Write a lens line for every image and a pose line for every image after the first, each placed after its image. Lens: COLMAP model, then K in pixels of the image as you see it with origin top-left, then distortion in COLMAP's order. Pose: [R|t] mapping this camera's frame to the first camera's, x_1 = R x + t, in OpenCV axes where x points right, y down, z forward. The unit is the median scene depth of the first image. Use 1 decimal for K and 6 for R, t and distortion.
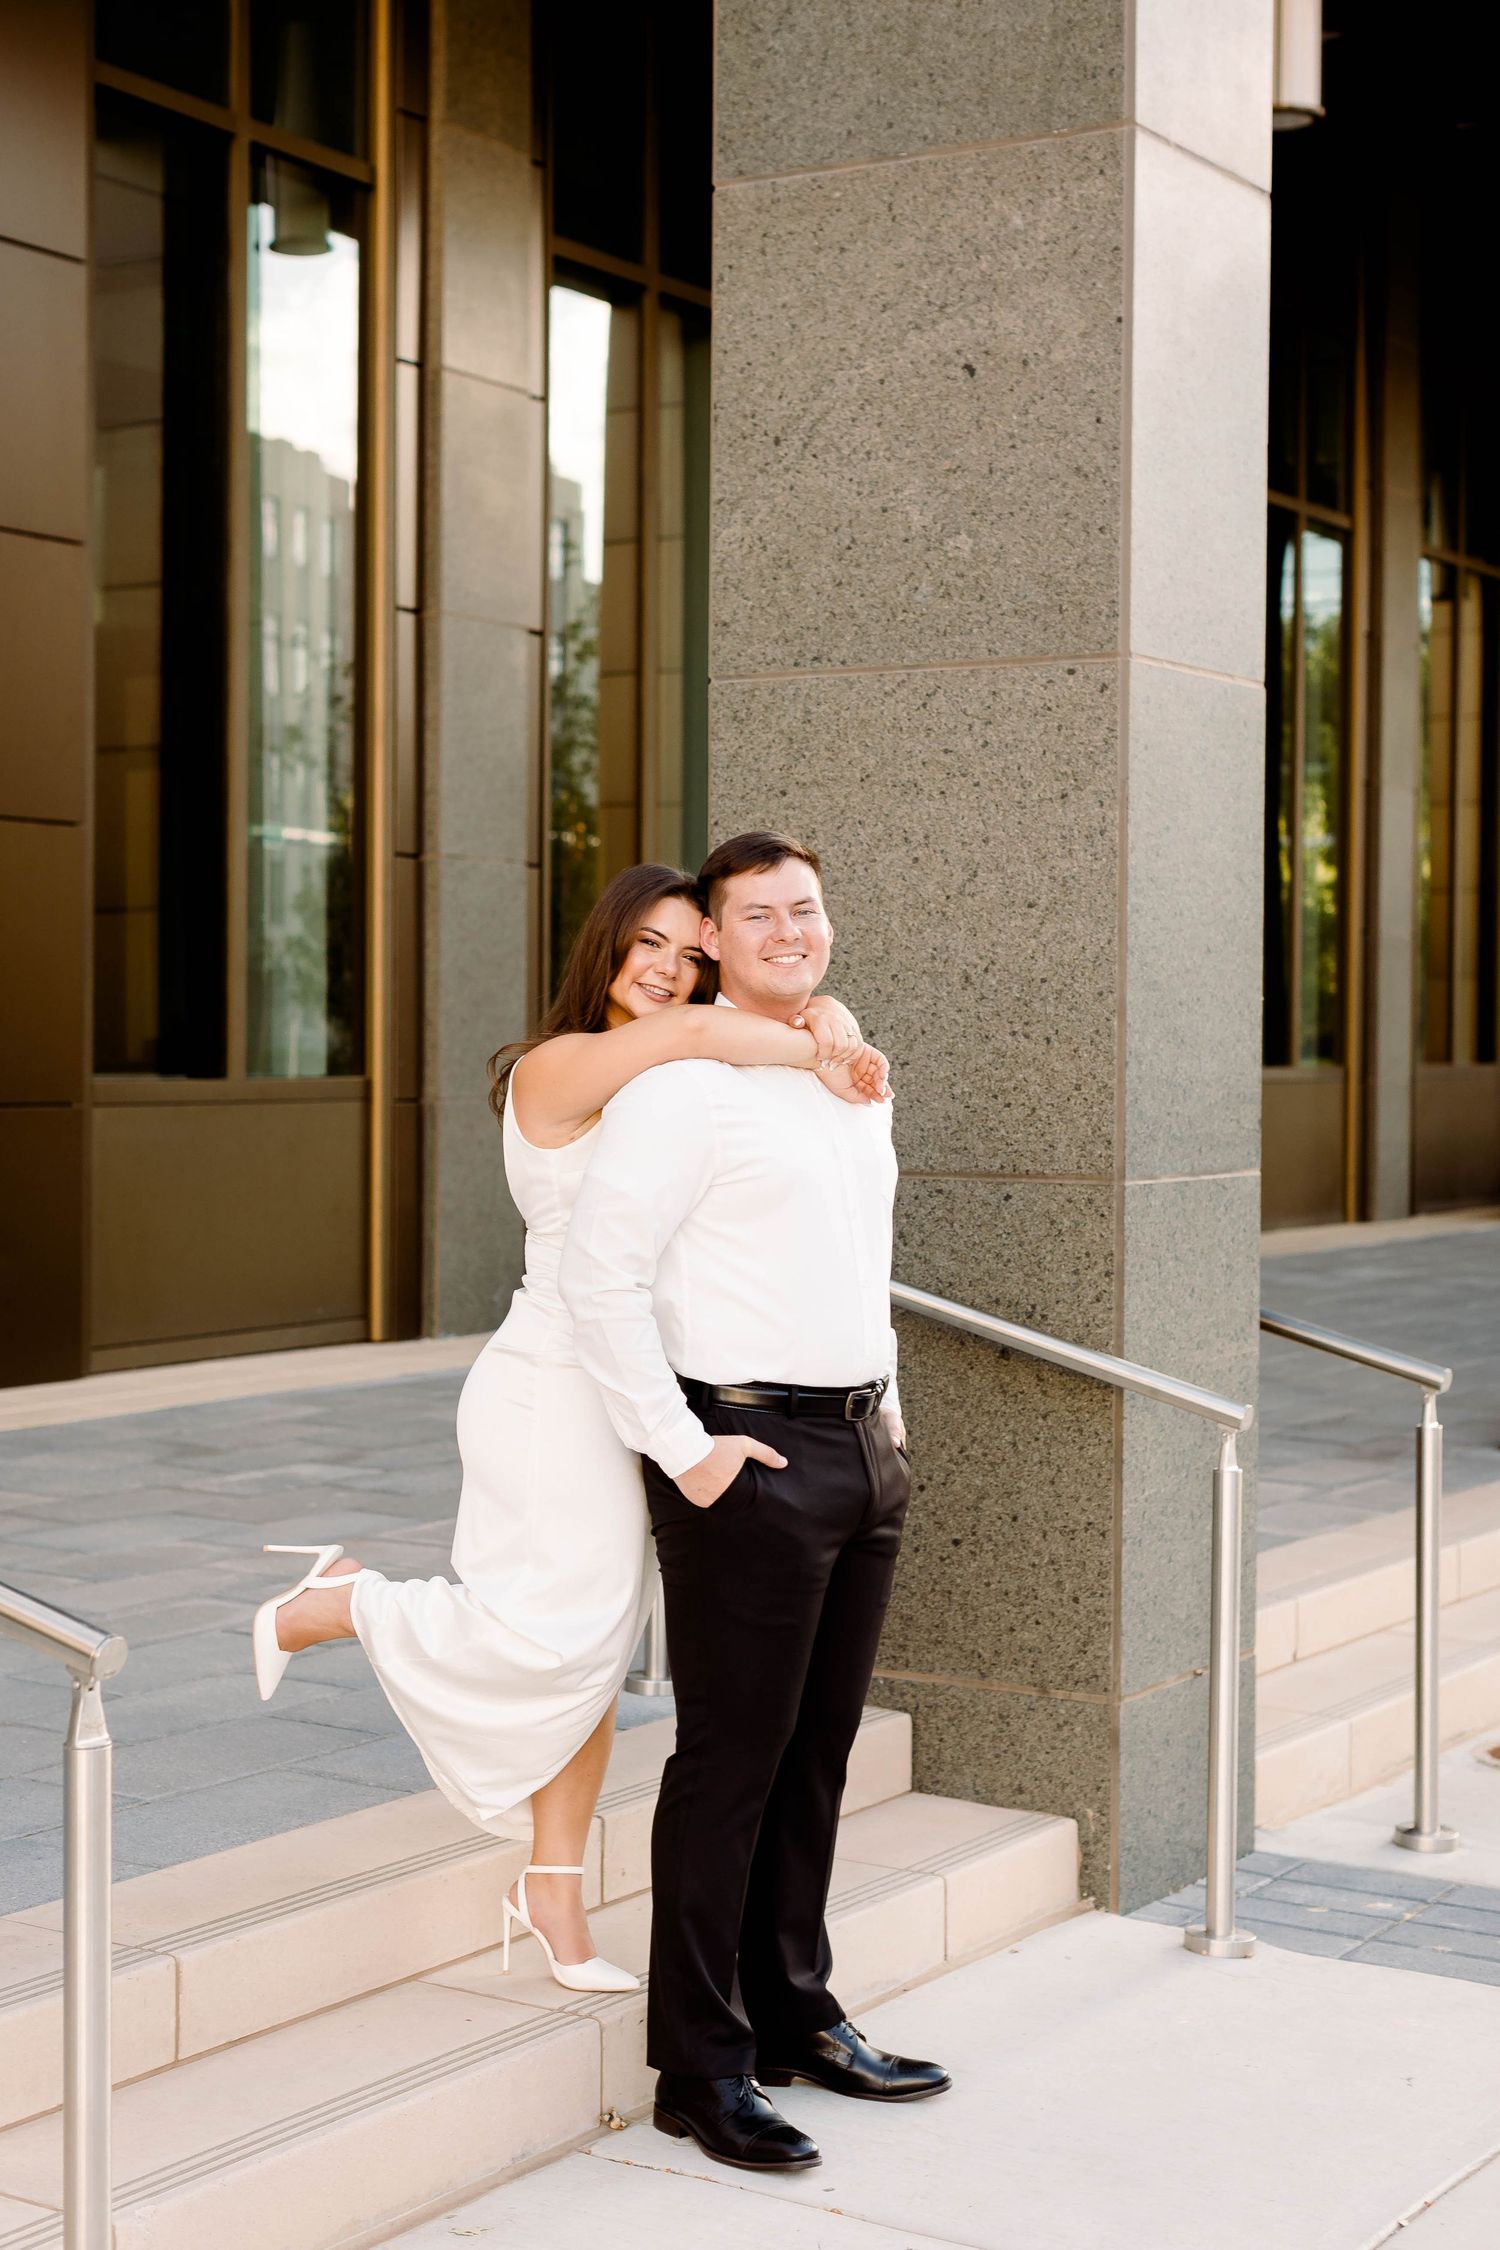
lens RADIAL K [[3290.8, 0, 750.0], [0, 3290.8, 1125.0], [0, 0, 1]] dist [0.034299, -0.044535]
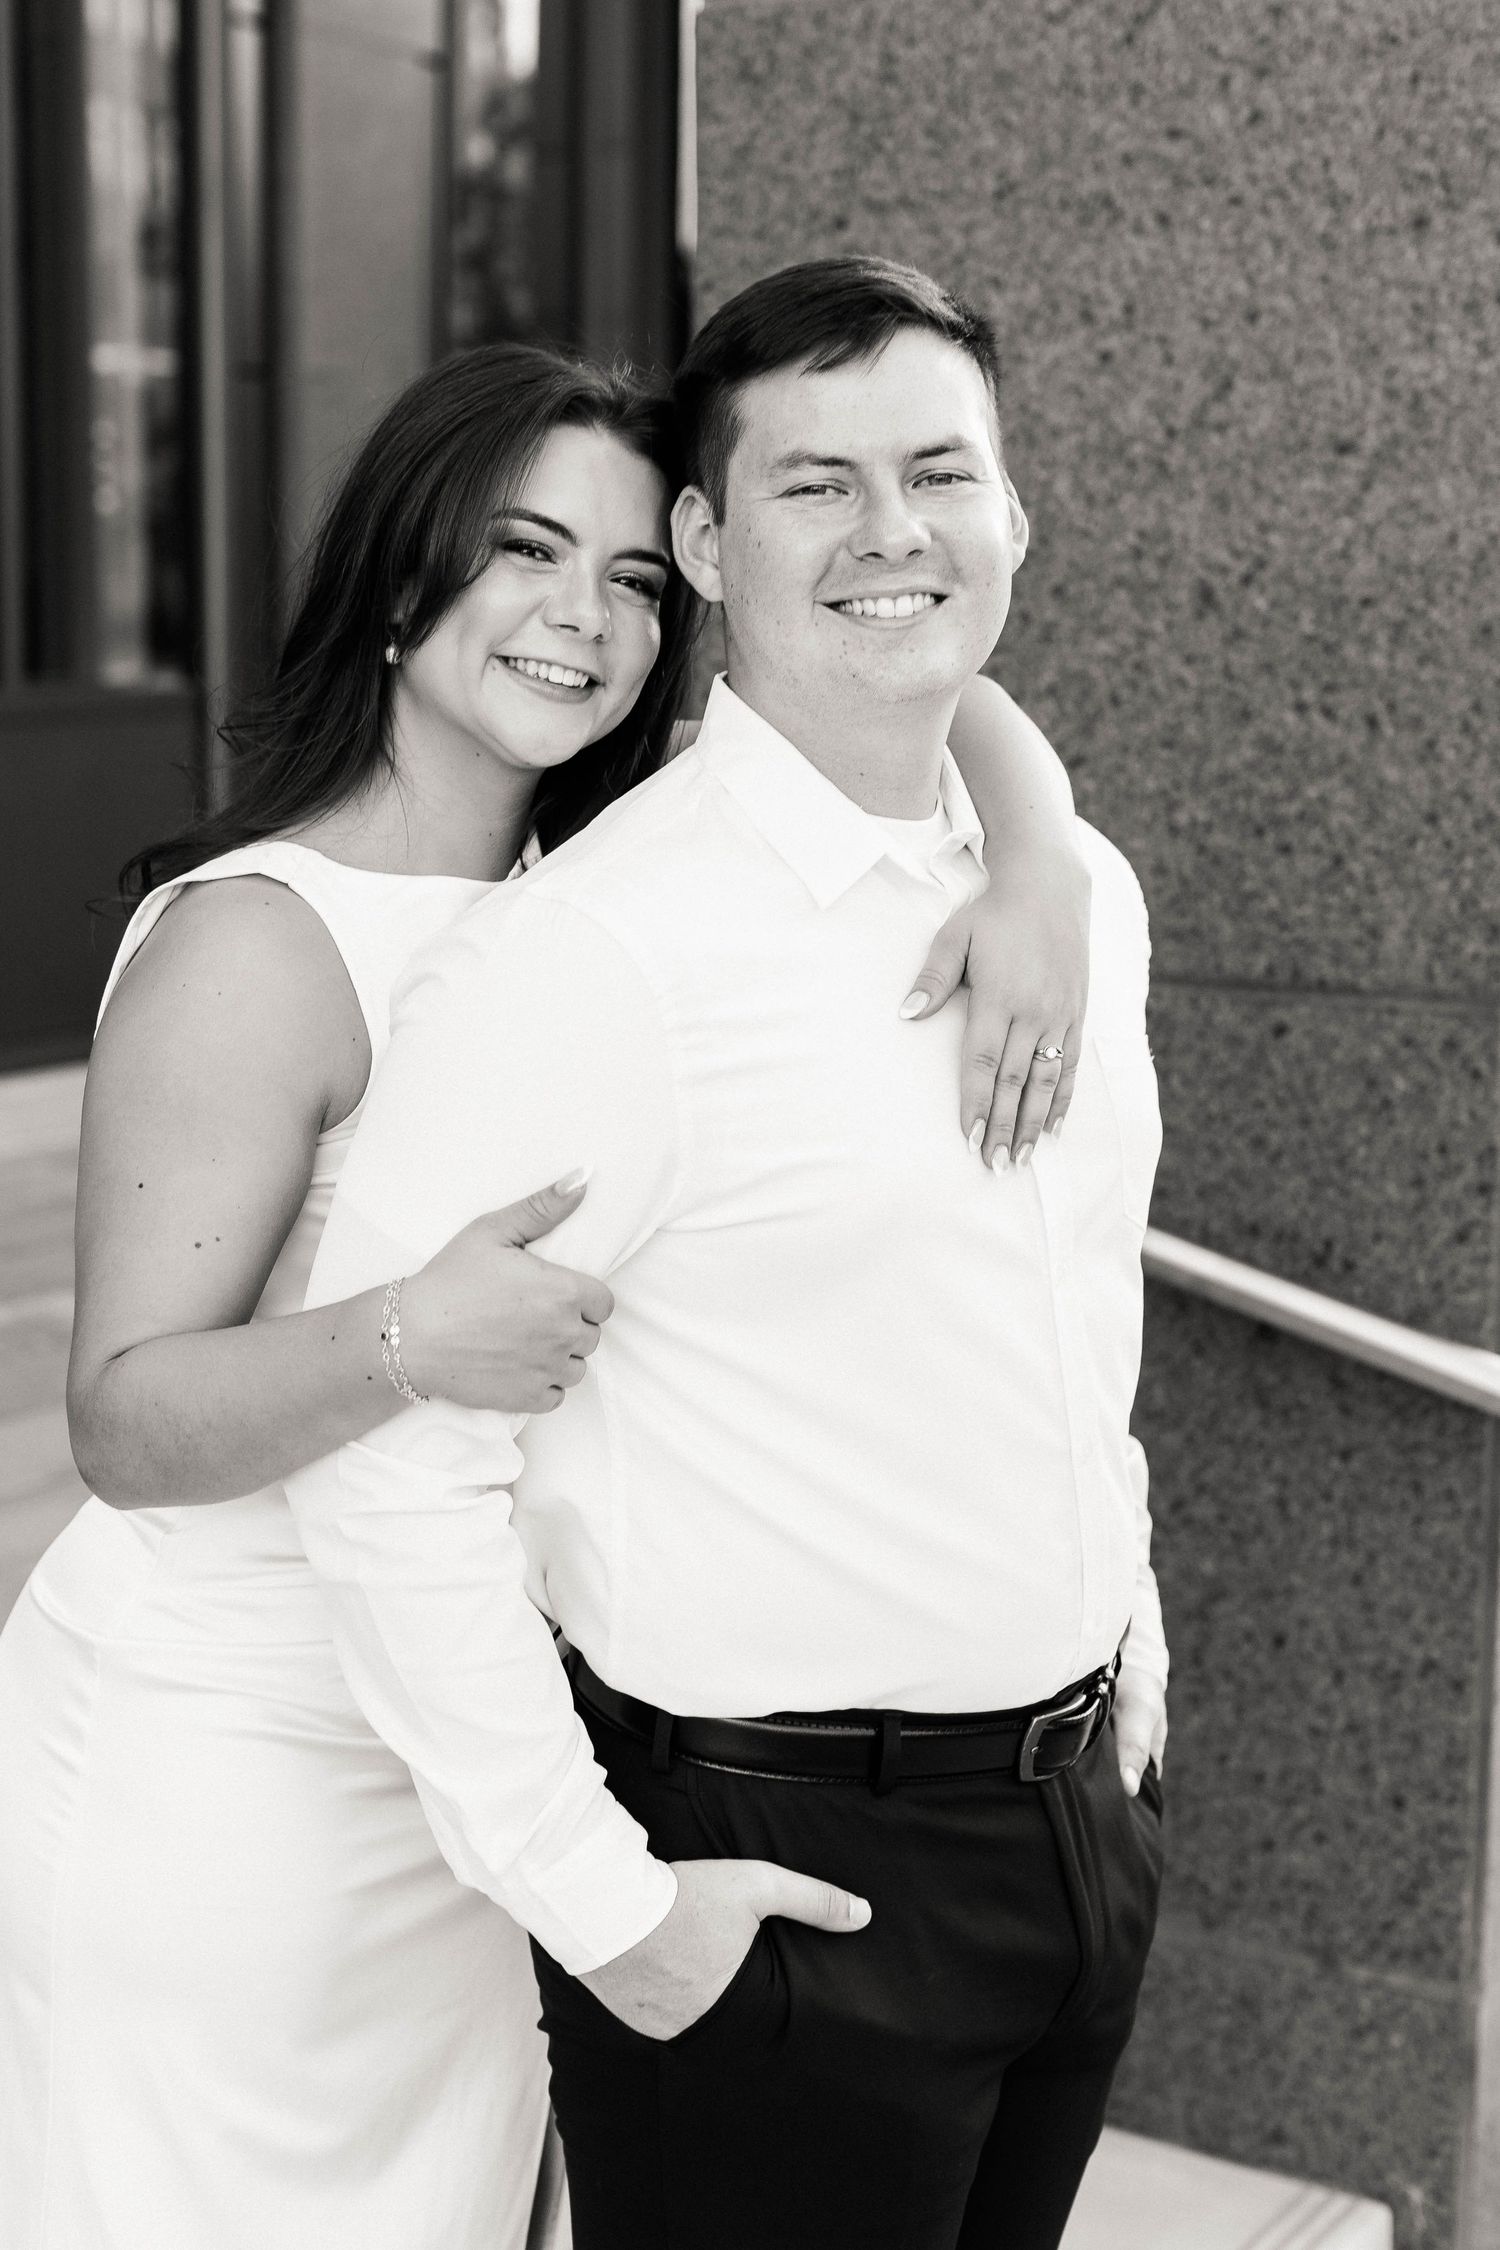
lens RADIAL K [[3226.8, 0, 713.3], [0, 3226.8, 891.1], [0, 0, 1]] dist [0.027434, 0.020034]
pose [[0.999921, 0.004341, -0.011793, -0.003081], [-0.003461, 0.997283, 0.073578, -0.035589], [0.012080, -0.073531, 0.997220, 0.505933]]
